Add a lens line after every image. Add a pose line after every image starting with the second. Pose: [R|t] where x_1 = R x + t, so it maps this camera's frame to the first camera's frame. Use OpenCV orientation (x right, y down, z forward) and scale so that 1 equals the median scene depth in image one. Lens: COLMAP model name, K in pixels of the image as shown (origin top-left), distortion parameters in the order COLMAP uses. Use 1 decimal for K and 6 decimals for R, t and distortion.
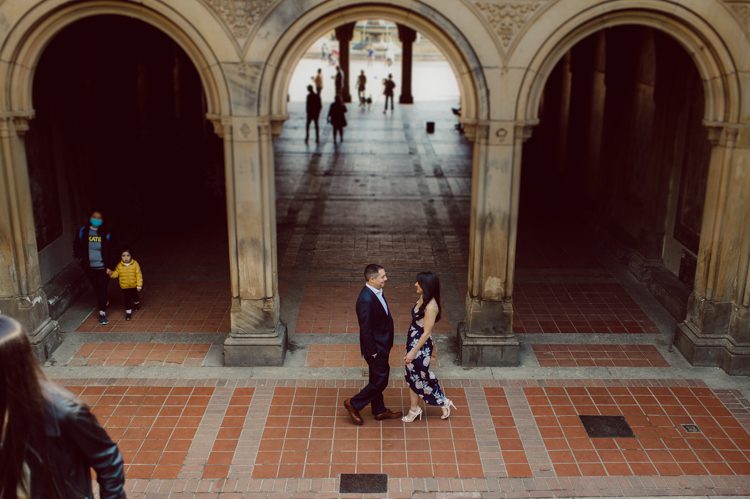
lens RADIAL K [[815.3, 0, 413.9], [0, 815.3, 260.6], [0, 0, 1]] dist [0.003678, 0.000000]
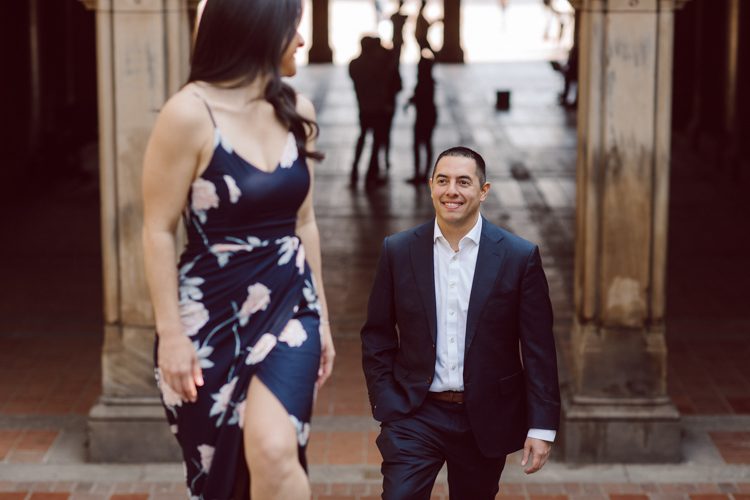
lens RADIAL K [[1883.5, 0, 375.5], [0, 1883.5, 273.9], [0, 0, 1]] dist [-0.016838, 0.000000]
pose [[0.998593, -0.011748, -0.051719, 0.004844], [0.005269, 0.992309, -0.123675, 0.157831], [0.052775, 0.123228, 0.990974, -0.150838]]
